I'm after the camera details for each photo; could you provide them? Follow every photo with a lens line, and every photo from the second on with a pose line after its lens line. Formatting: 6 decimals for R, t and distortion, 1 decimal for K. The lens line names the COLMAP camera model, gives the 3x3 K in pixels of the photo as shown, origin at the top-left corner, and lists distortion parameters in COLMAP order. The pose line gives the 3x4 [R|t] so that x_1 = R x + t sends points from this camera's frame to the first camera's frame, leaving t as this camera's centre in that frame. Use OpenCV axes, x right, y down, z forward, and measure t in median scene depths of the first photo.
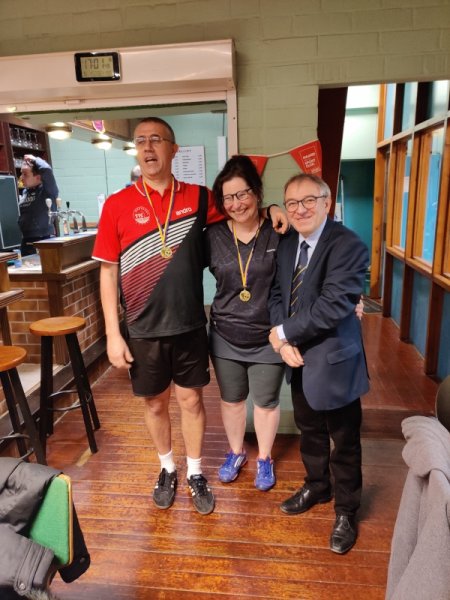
lens RADIAL K [[455.6, 0, 223.4], [0, 455.6, 300.6], [0, 0, 1]] dist [0.060134, -0.047588]
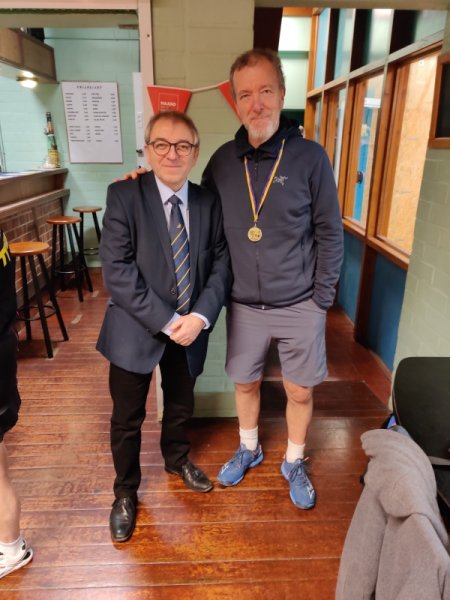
lens RADIAL K [[455.6, 0, 224.4], [0, 455.6, 300.2], [0, 0, 1]] dist [0.060134, -0.047588]
pose [[0.985989, -0.017236, 0.165916, 0.012183], [0.001245, 0.995380, 0.096003, -0.024779], [-0.166804, -0.094452, 0.981456, 0.154627]]
